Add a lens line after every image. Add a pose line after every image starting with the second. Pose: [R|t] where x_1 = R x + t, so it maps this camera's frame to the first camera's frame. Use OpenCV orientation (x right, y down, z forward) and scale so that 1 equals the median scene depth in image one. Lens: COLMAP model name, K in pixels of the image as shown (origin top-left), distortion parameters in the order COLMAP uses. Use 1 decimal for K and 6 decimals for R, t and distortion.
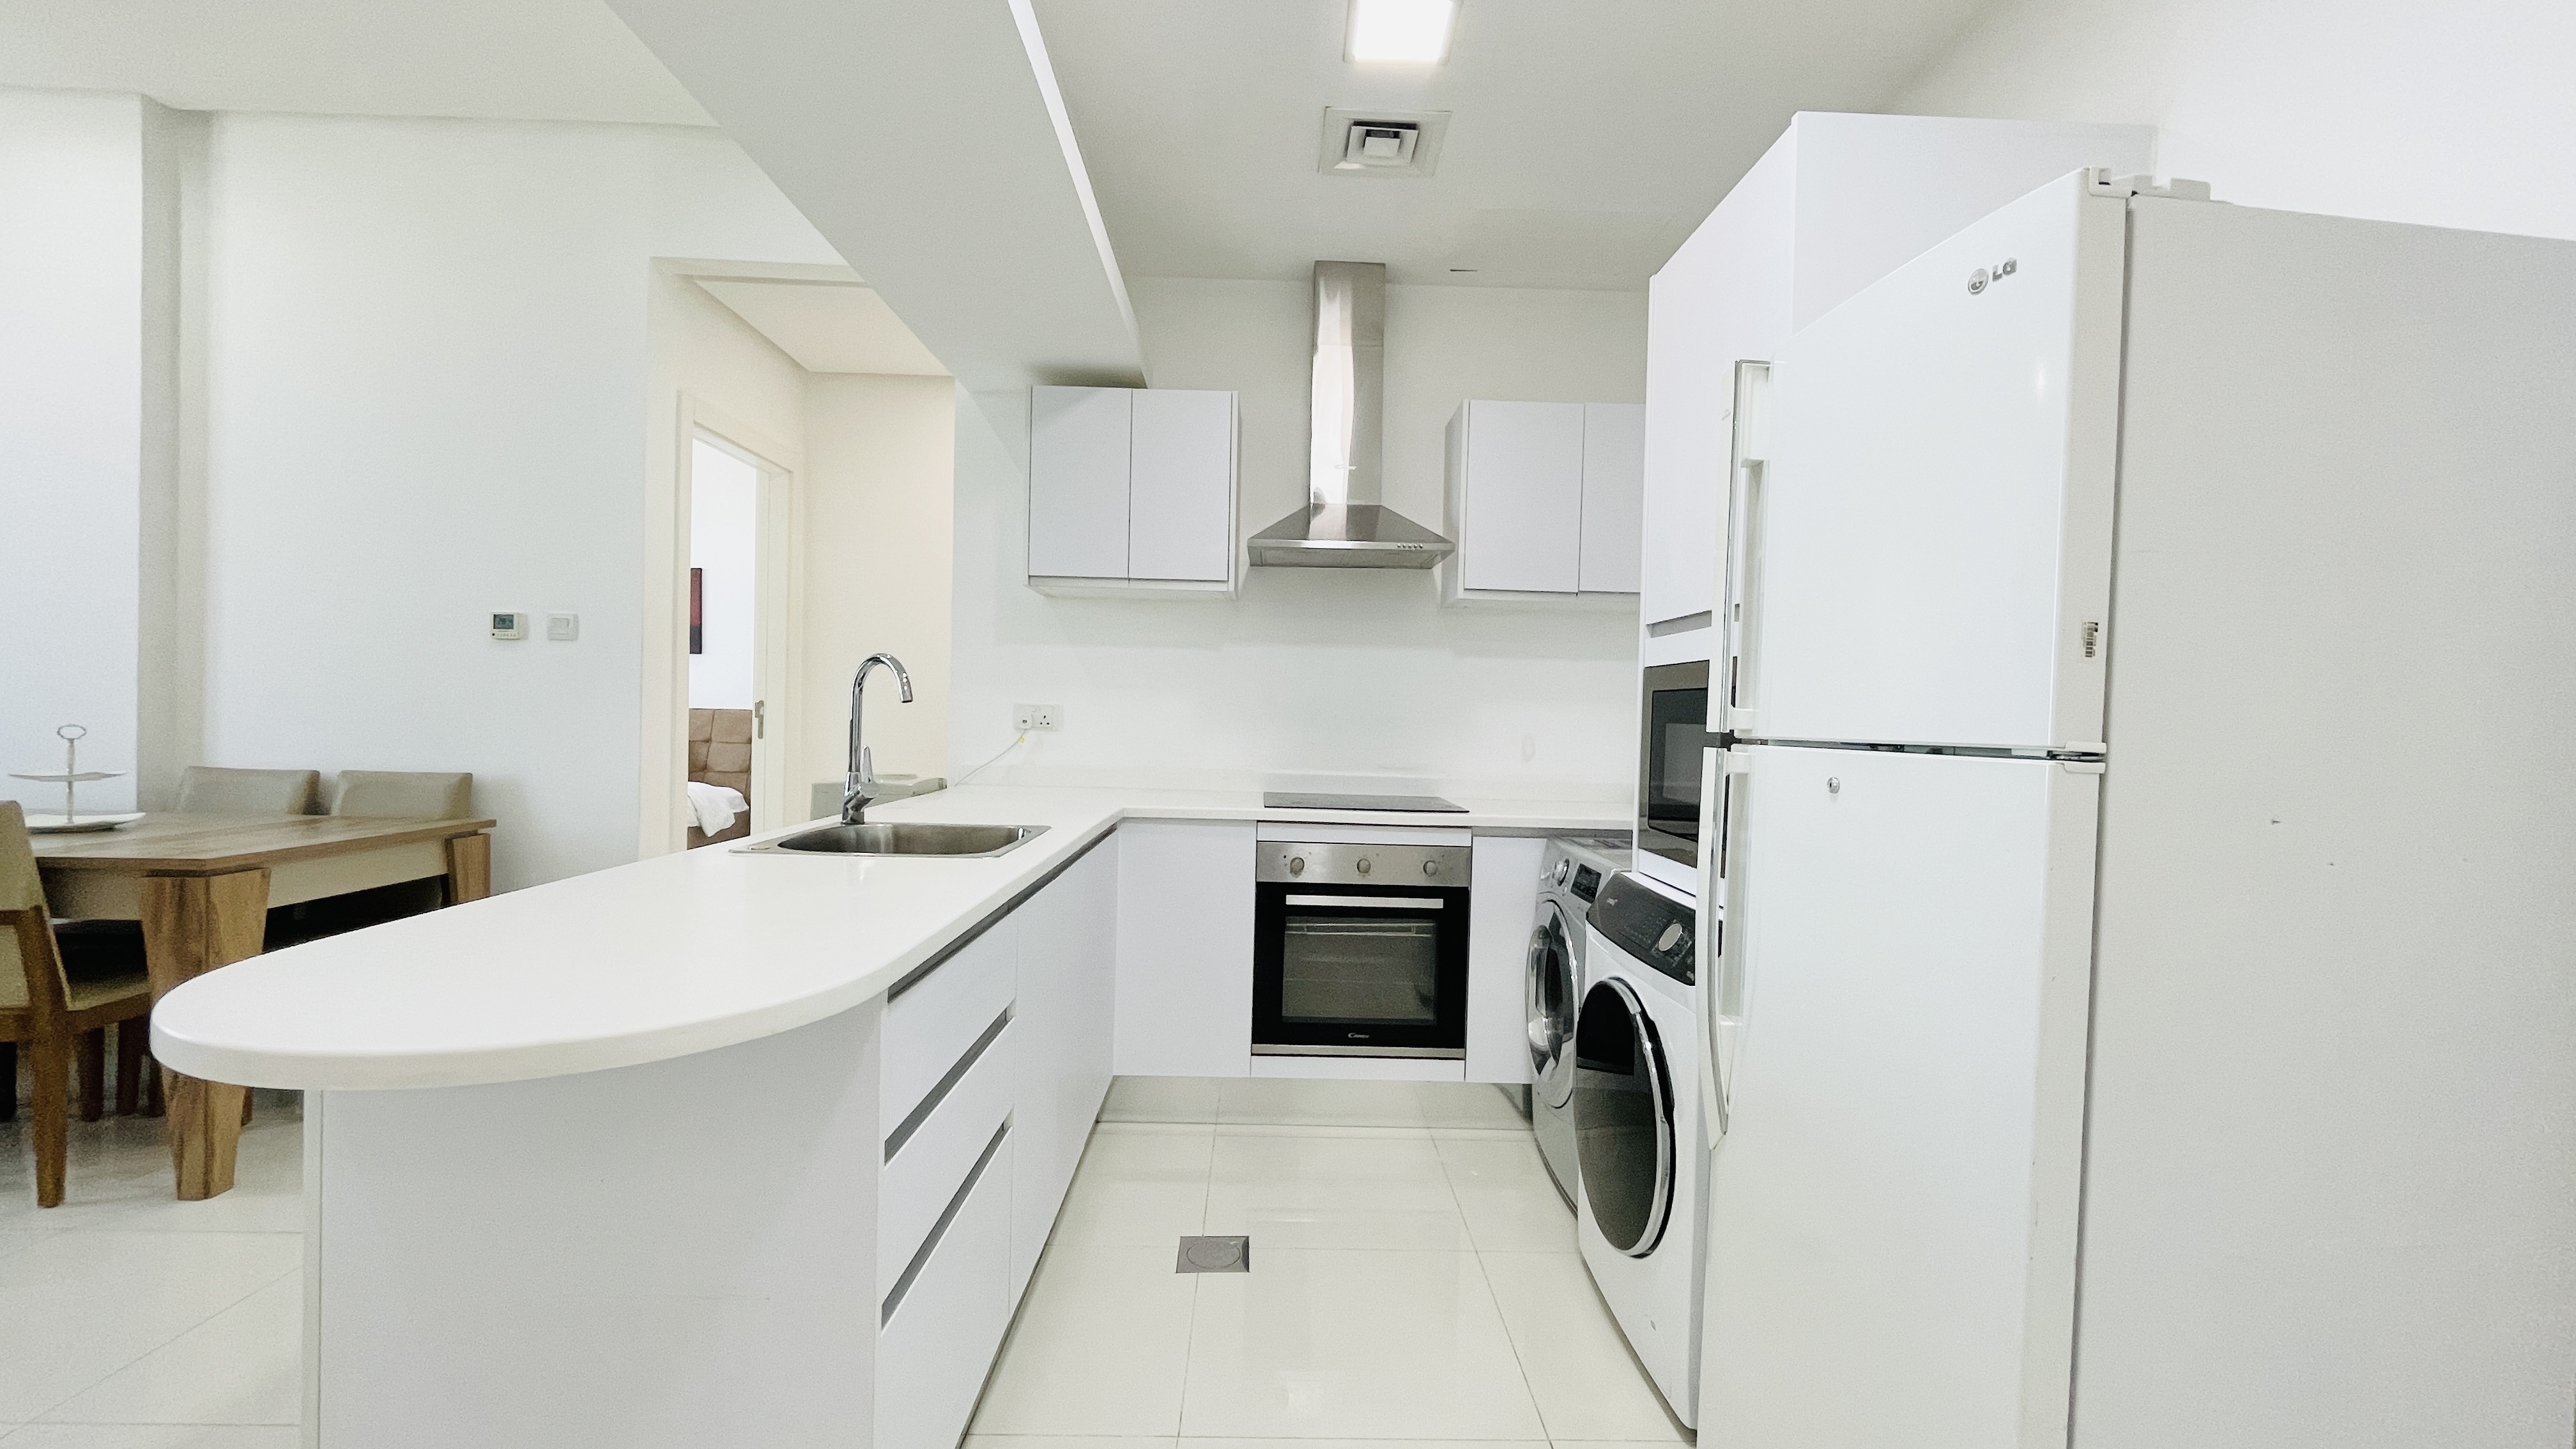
lens RADIAL K [[1053.3, 0, 1297.6], [0, 1053.3, 726.8], [0, 0, 1]] dist [-0.001471, -0.000784]
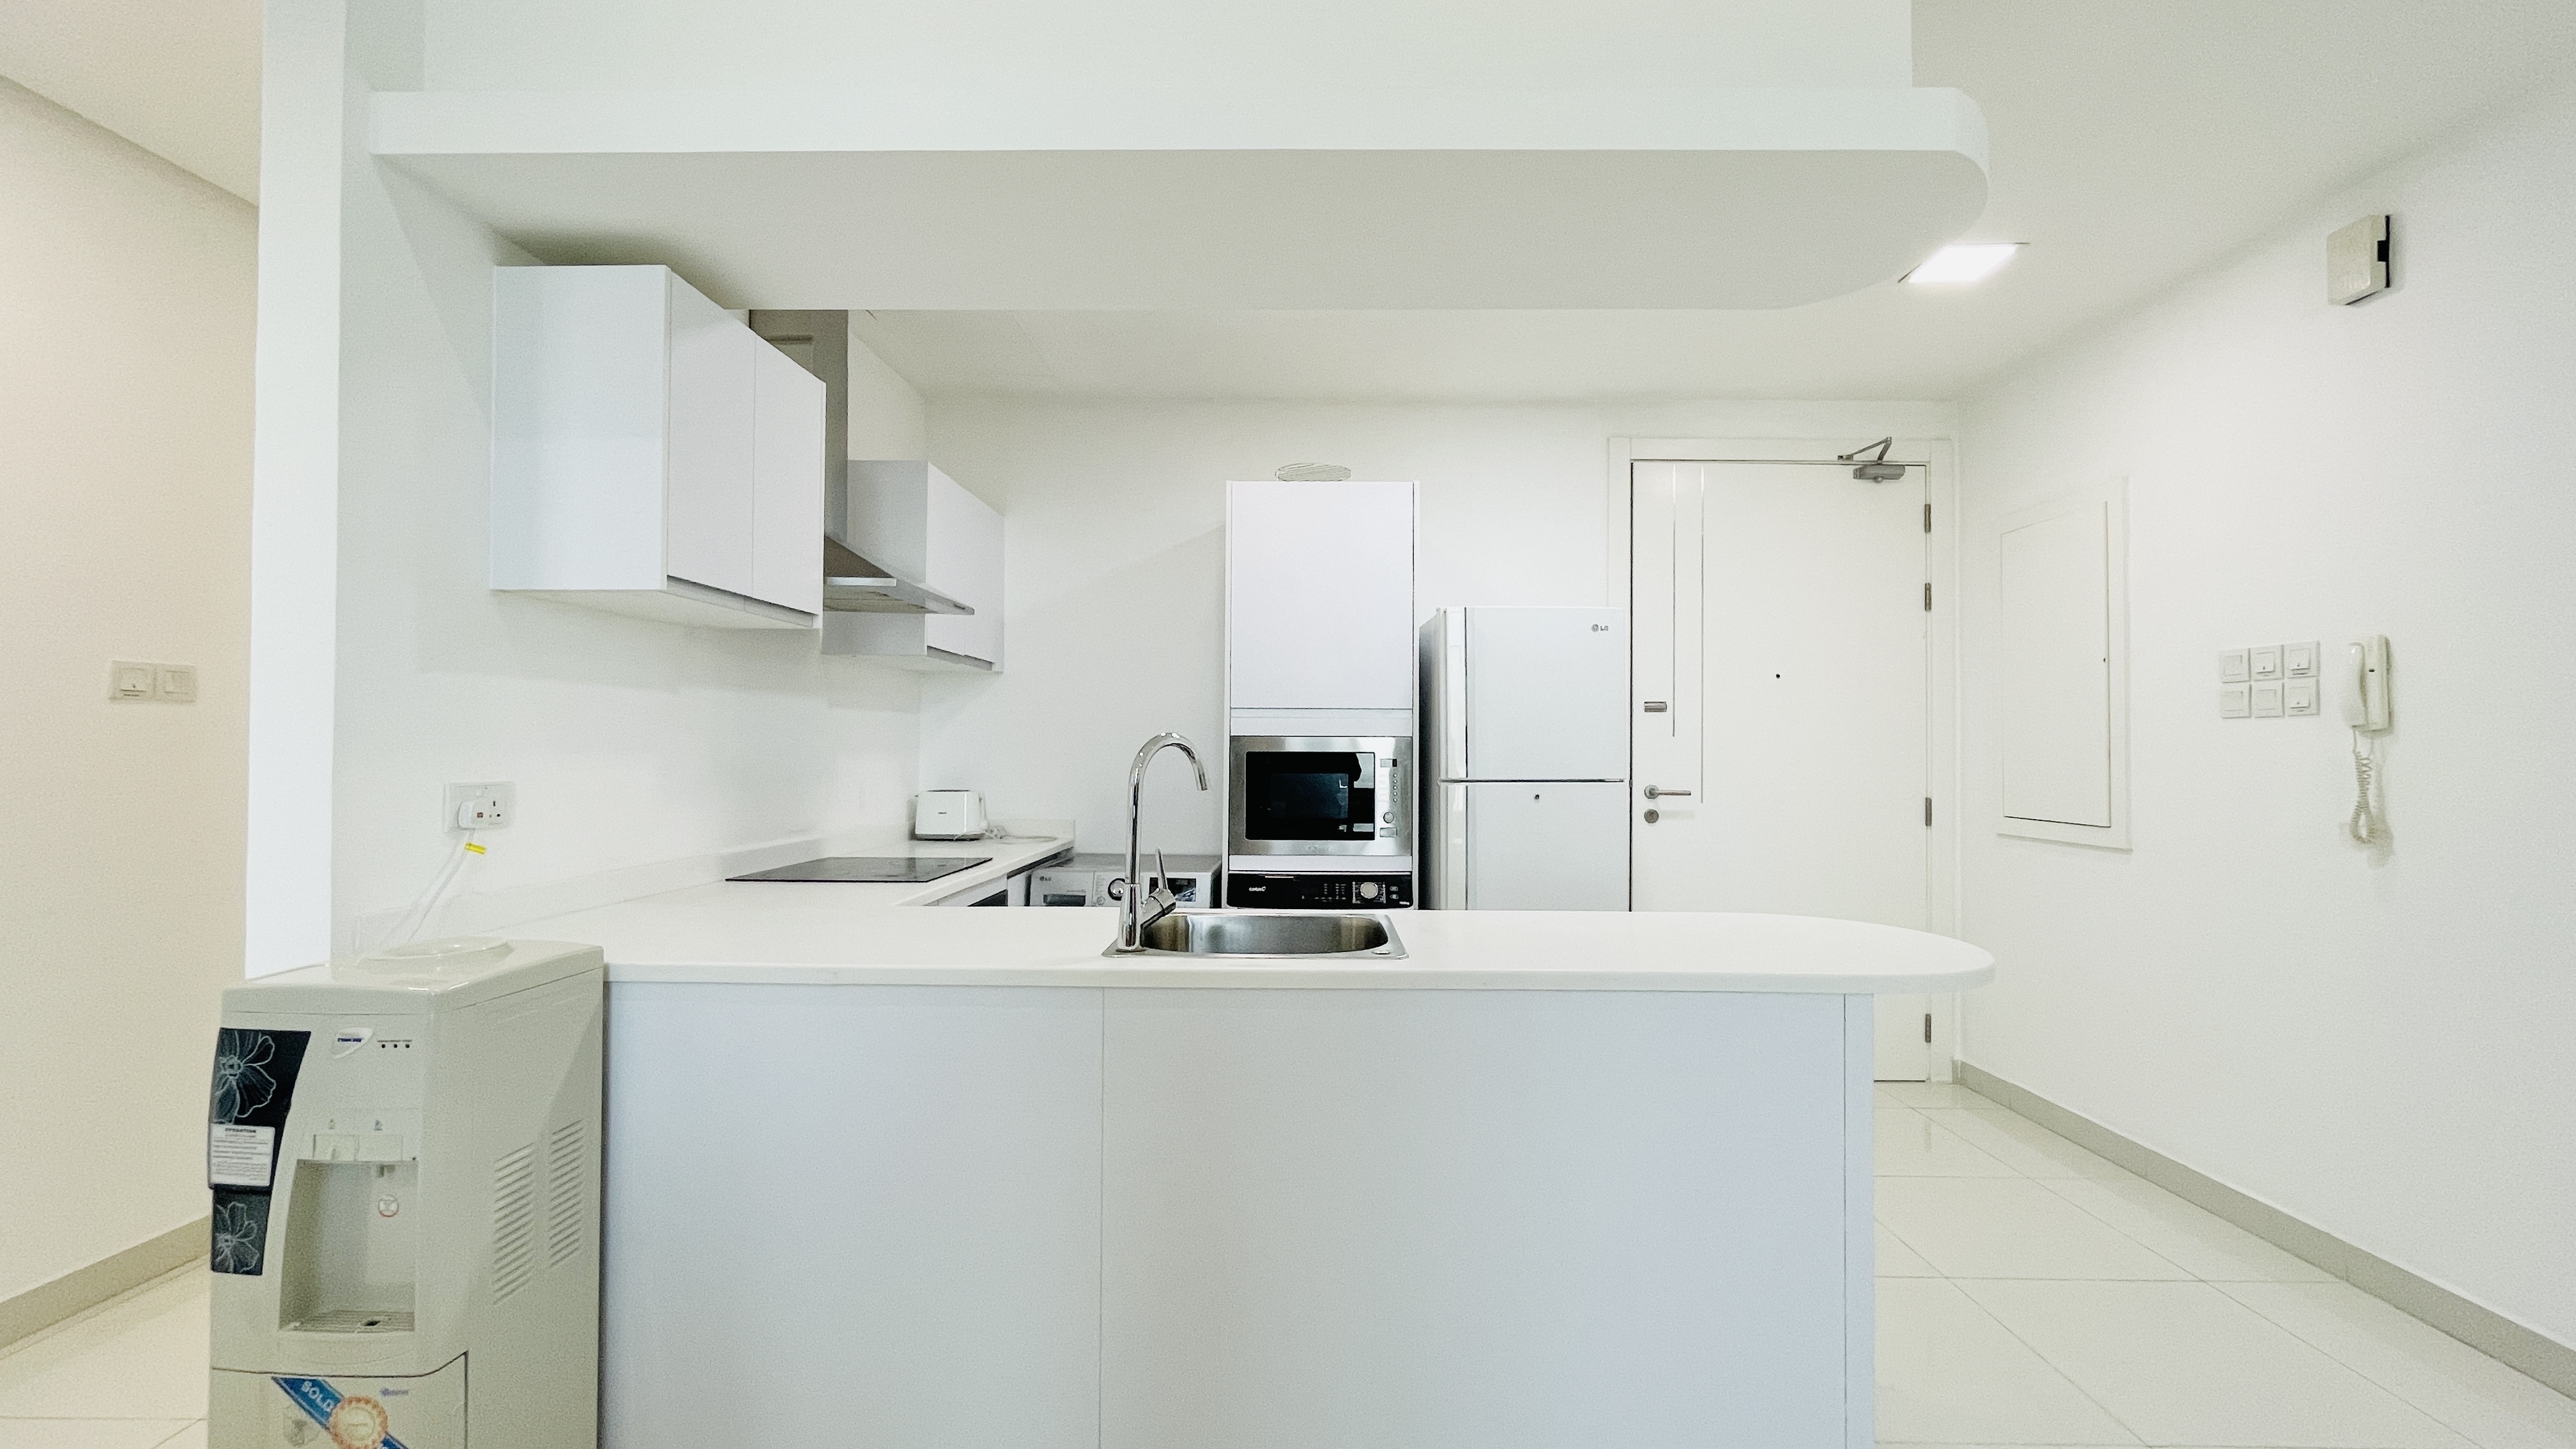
lens RADIAL K [[1053.3, 0, 1297.6], [0, 1053.3, 726.8], [0, 0, 1]] dist [-0.001471, -0.000784]
pose [[0.035173, -0.004826, 0.999370, -0.790357], [0.006725, 0.999967, 0.004592, -0.051205], [-0.999359, 0.006559, 0.035205, 0.563575]]
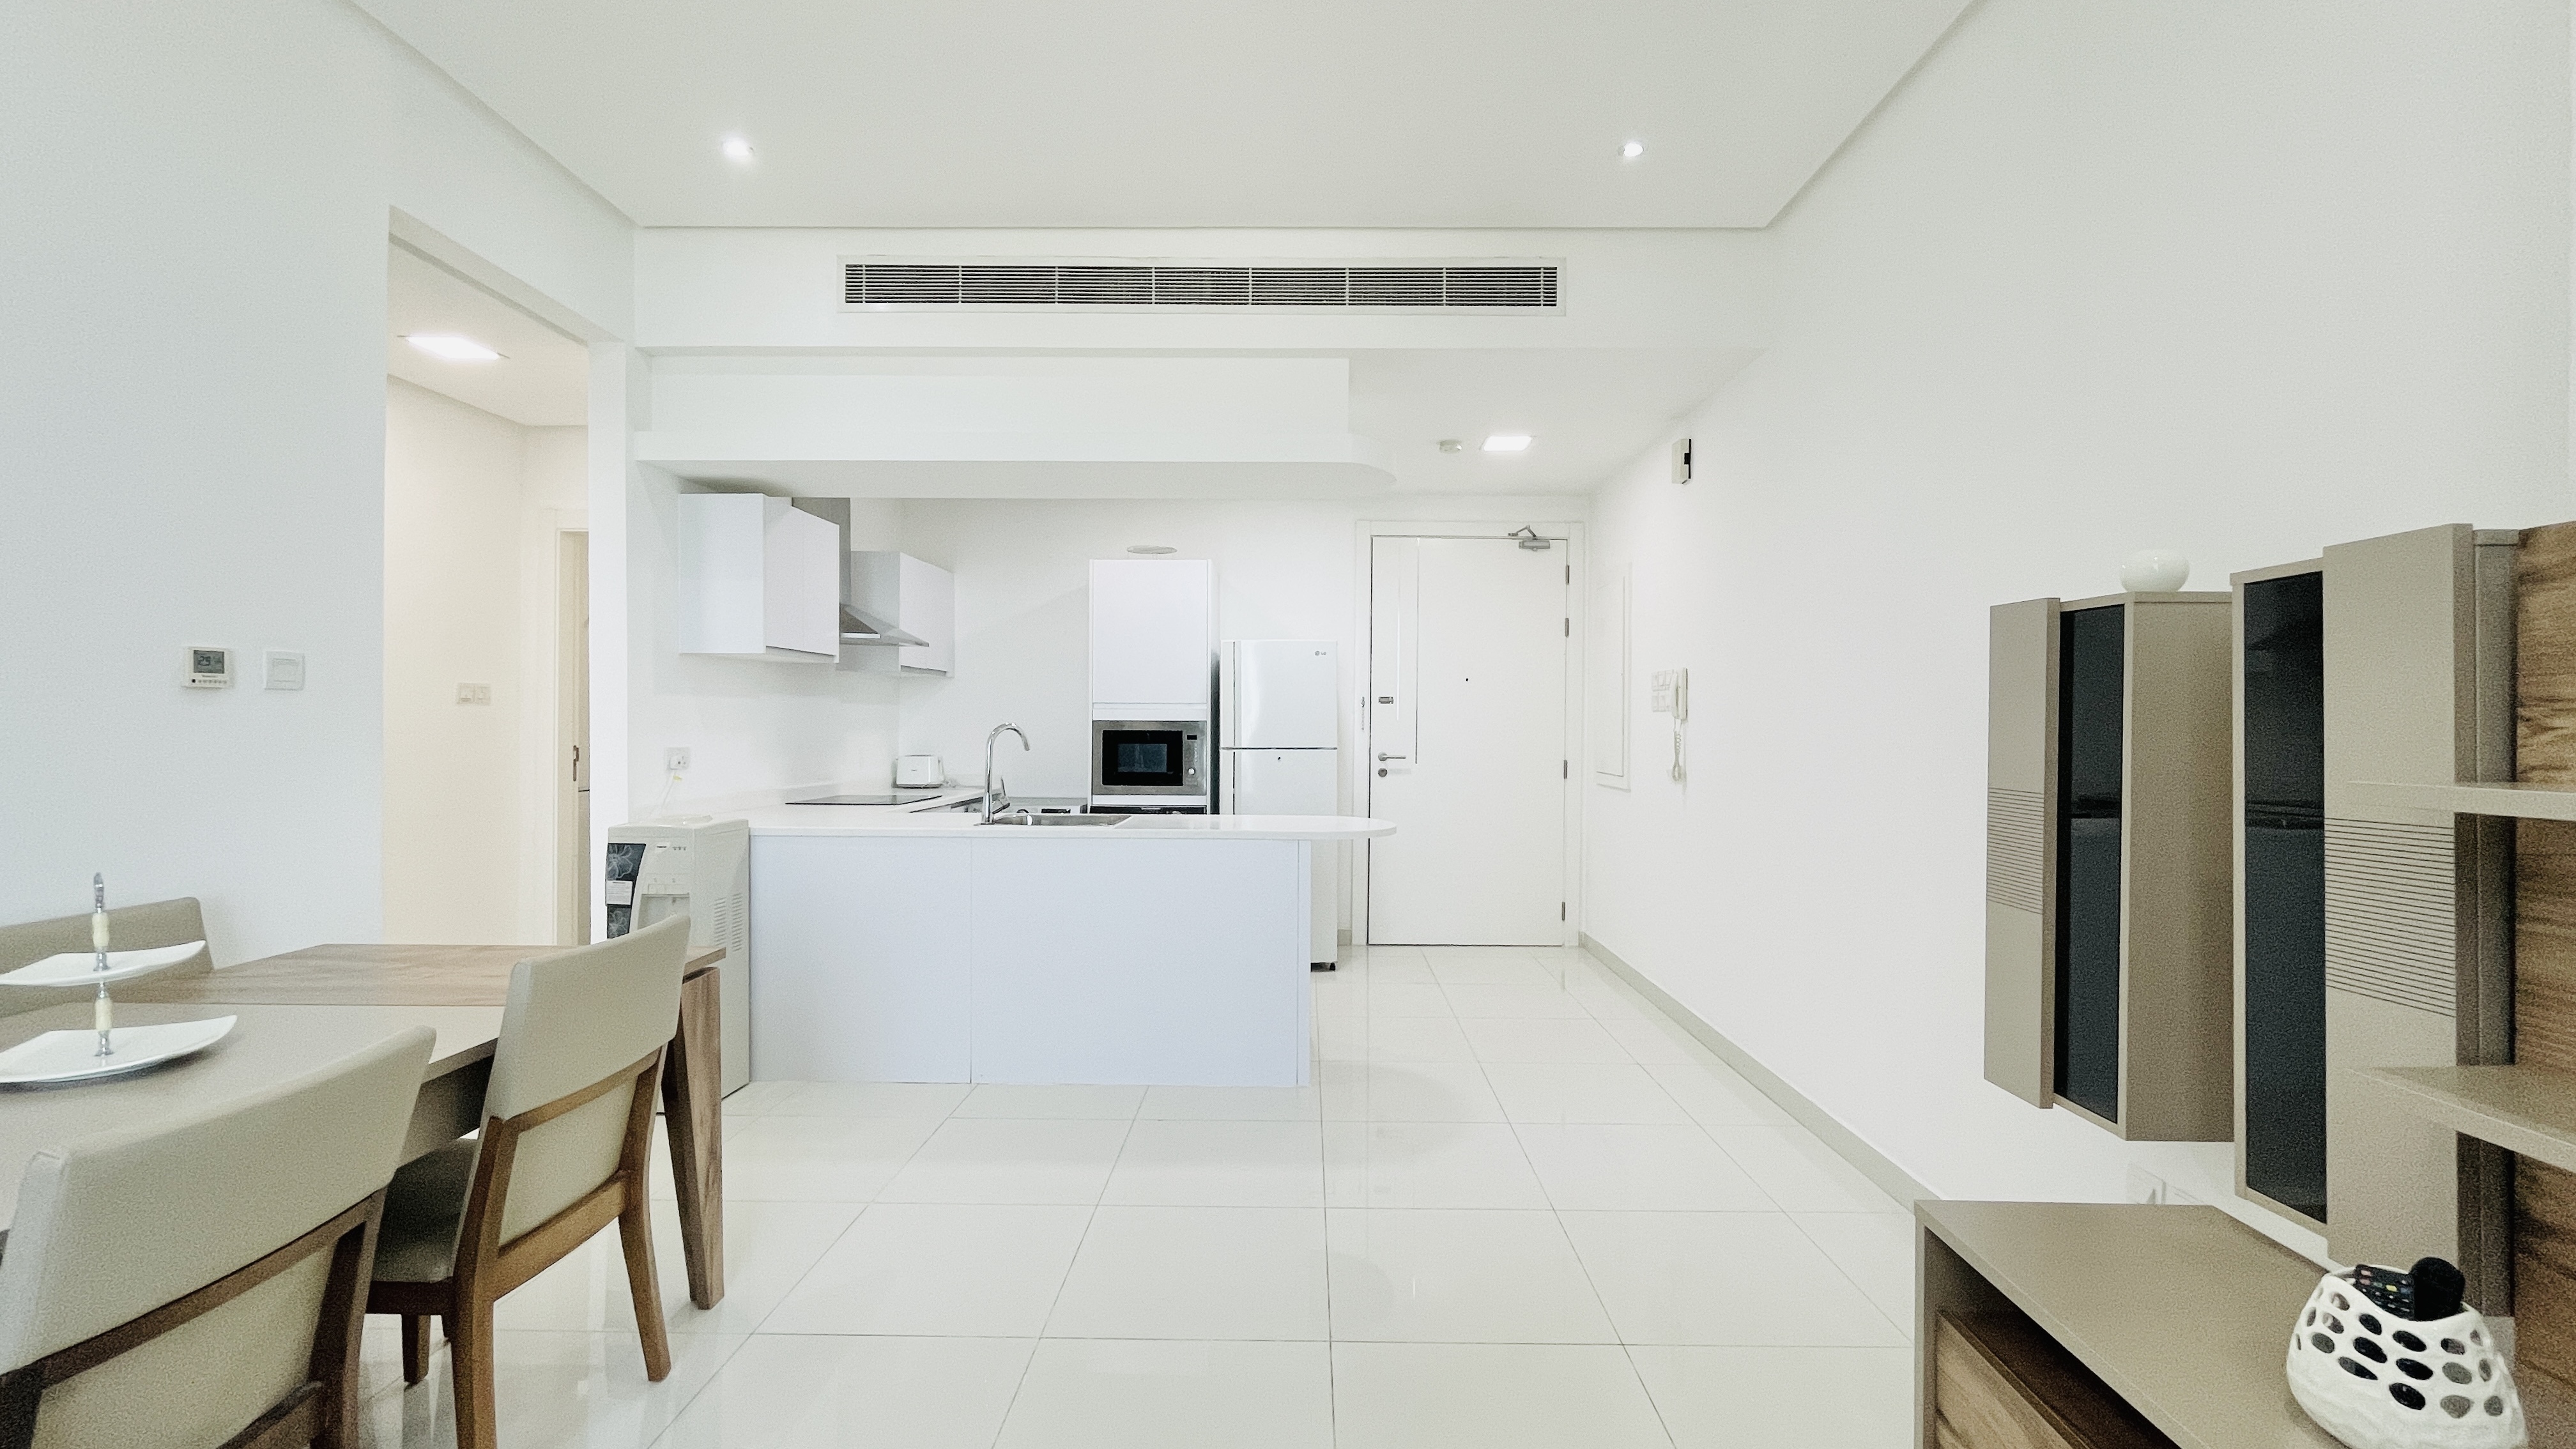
lens RADIAL K [[1053.3, 0, 1297.6], [0, 1053.3, 726.8], [0, 0, 1]] dist [-0.001471, -0.000784]
pose [[0.032464, -0.029012, 0.999052, -1.386345], [0.007084, 0.999560, 0.028796, -0.072937], [-0.999448, 0.006142, 0.032656, 0.295756]]
